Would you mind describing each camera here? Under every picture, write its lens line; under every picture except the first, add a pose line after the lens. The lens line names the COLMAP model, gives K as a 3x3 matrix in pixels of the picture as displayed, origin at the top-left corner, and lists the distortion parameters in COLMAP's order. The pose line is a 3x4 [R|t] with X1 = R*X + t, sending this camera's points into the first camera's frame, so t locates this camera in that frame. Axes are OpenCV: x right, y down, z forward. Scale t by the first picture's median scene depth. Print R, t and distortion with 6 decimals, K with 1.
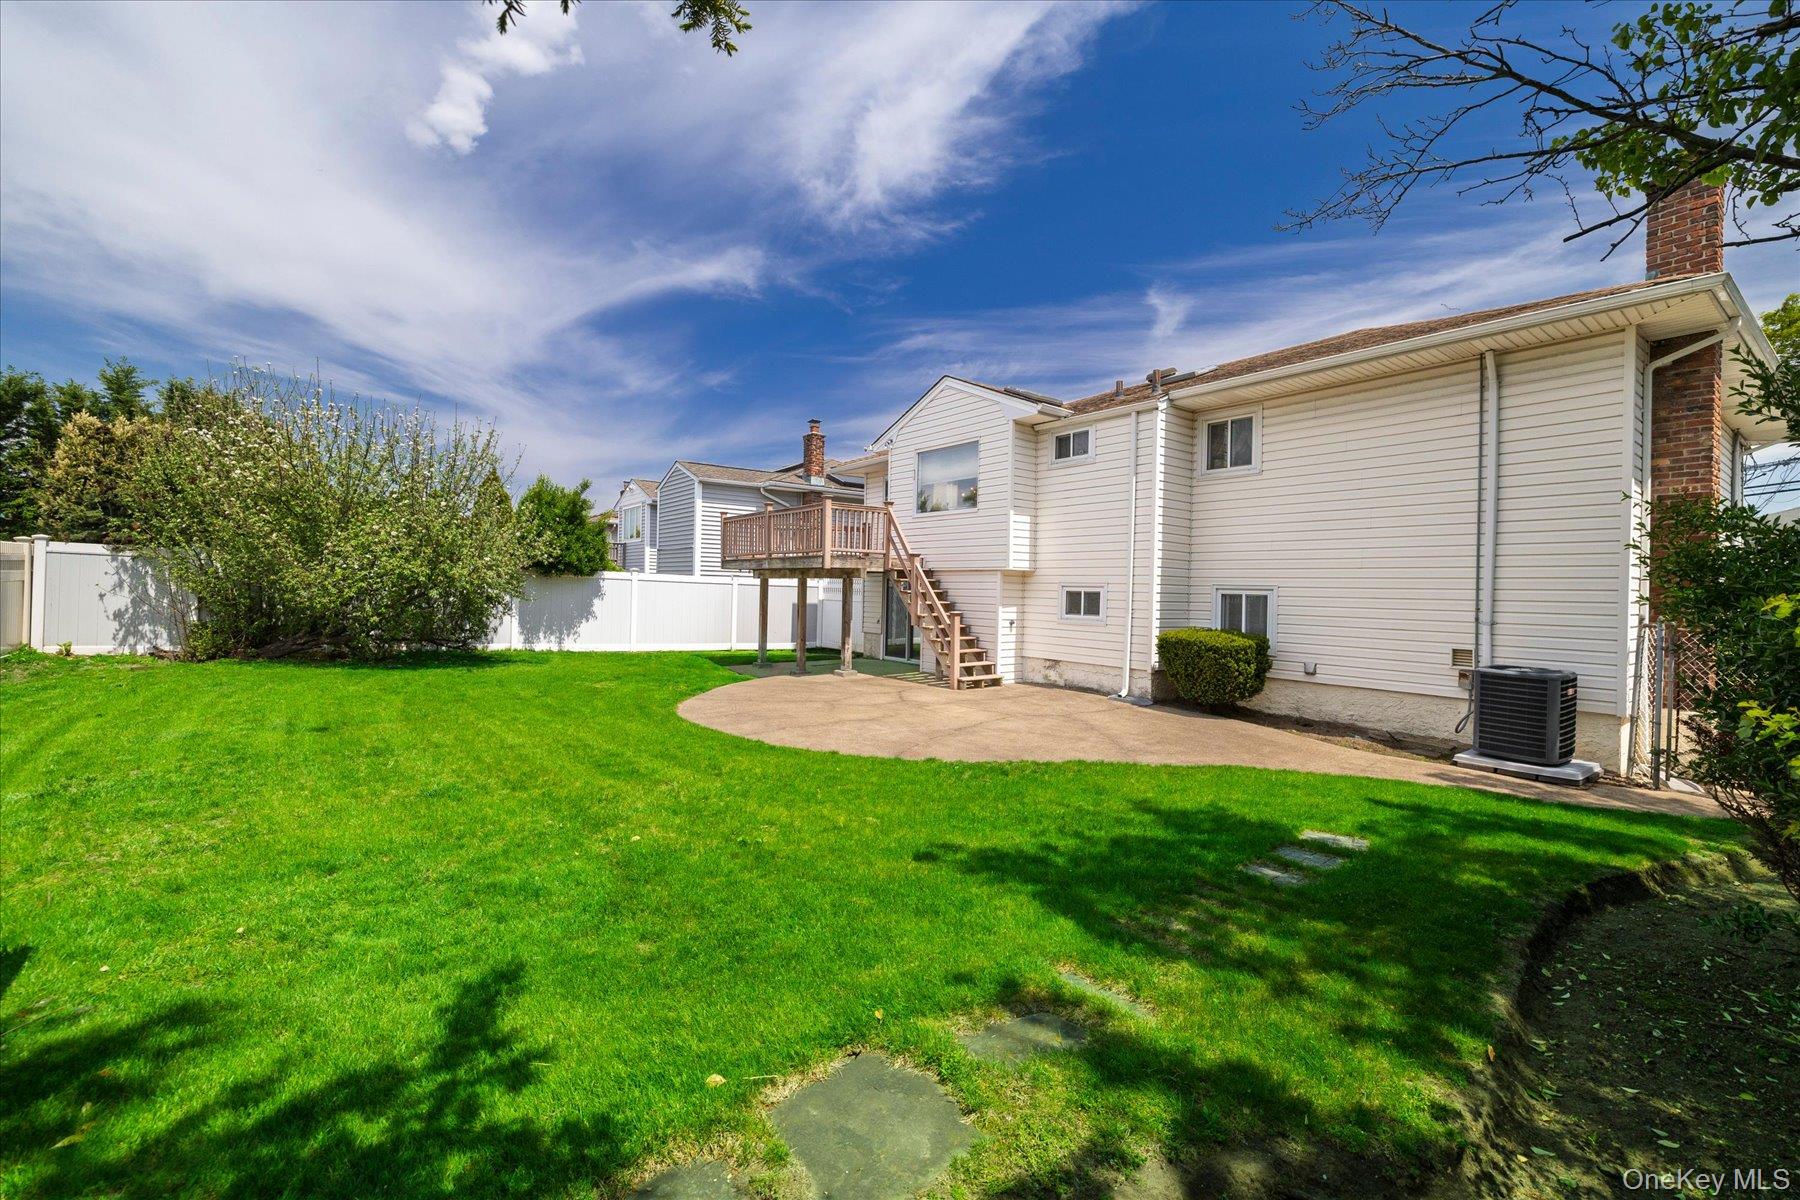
lens RADIAL K [[812.5, 0, 869.3], [0, 812.5, 583.4], [0, 0, 1]] dist [-0.002826, -0.000401]
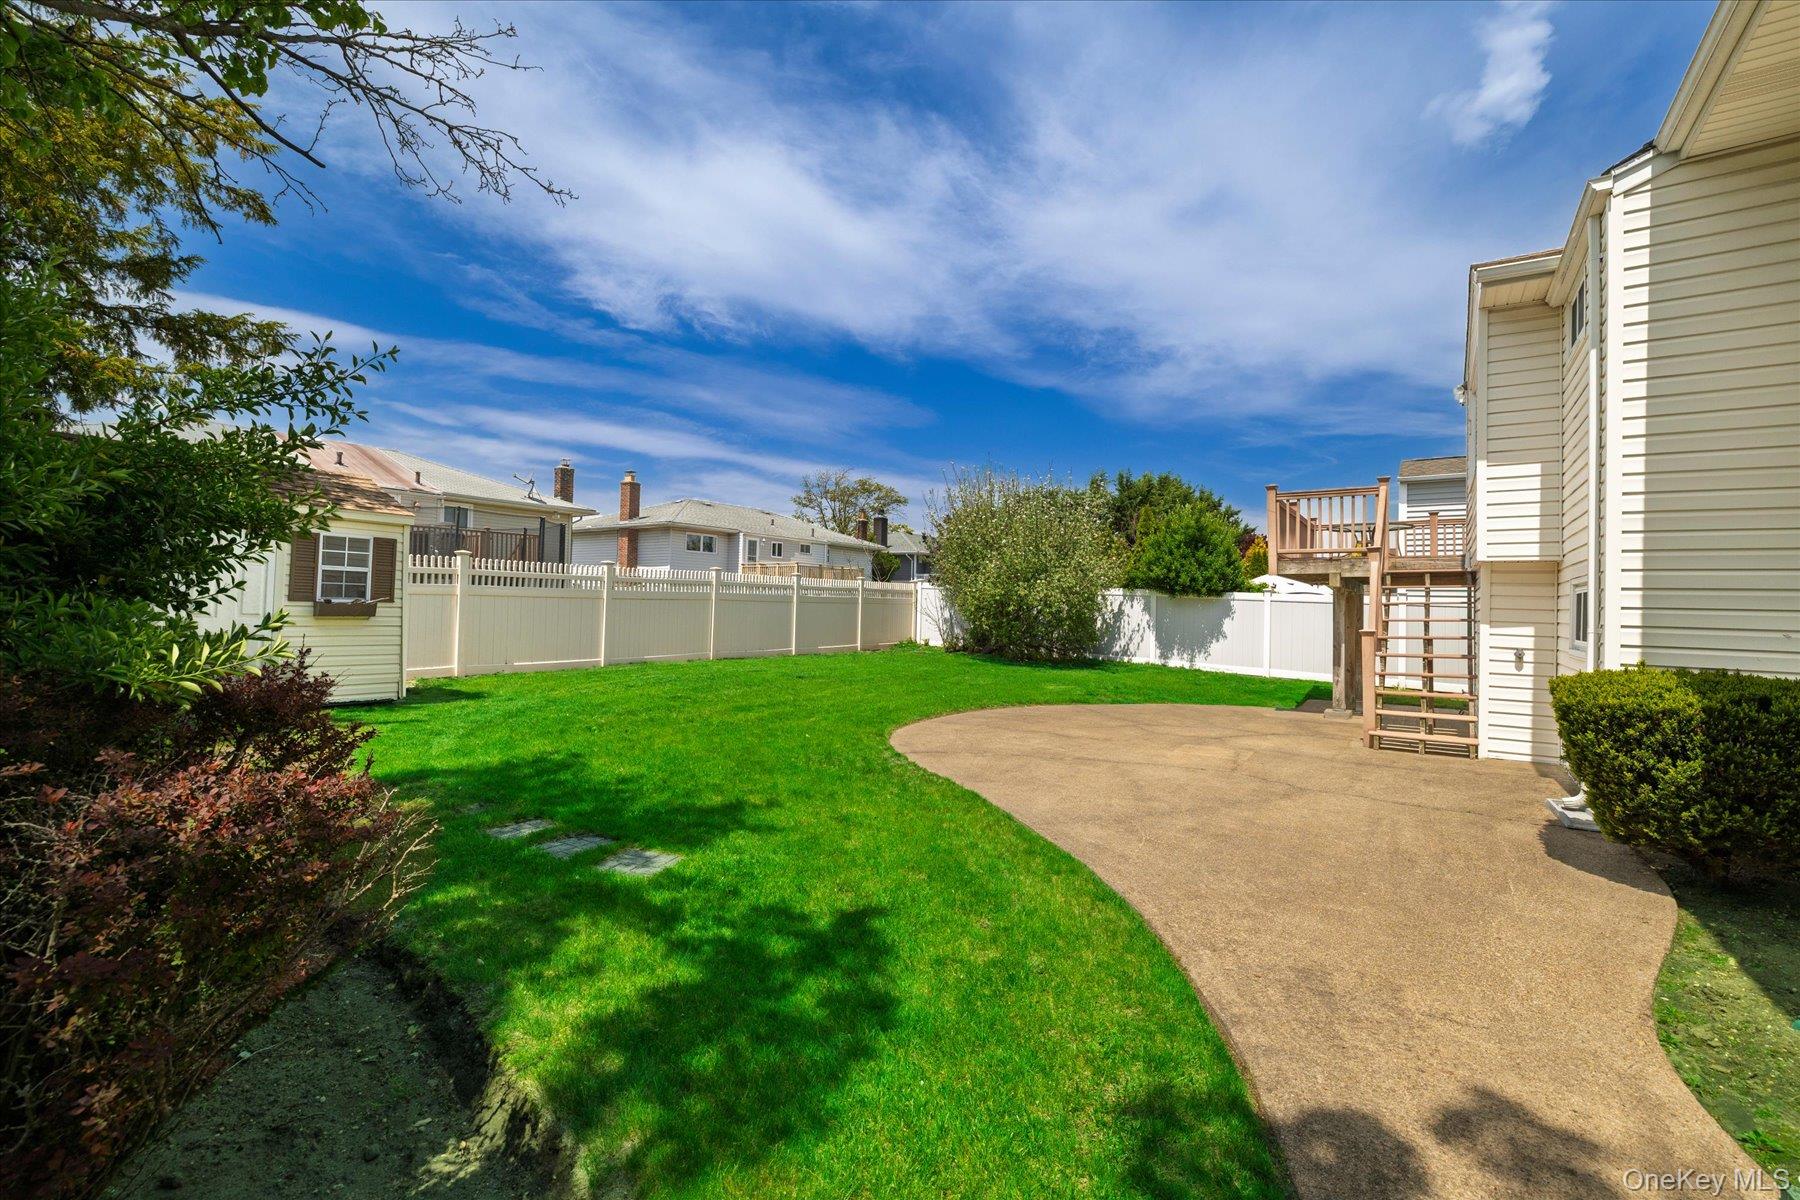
lens RADIAL K [[760.8, 0, 866.7], [0, 760.8, 598.7], [0, 0, 1]] dist [0.000162, -0.000021]
pose [[0.282322, -0.020477, -0.959101, 0.564661], [-0.011875, 0.999621, -0.024838, 0.028401], [0.959246, 0.018401, 0.281971, 0.412253]]
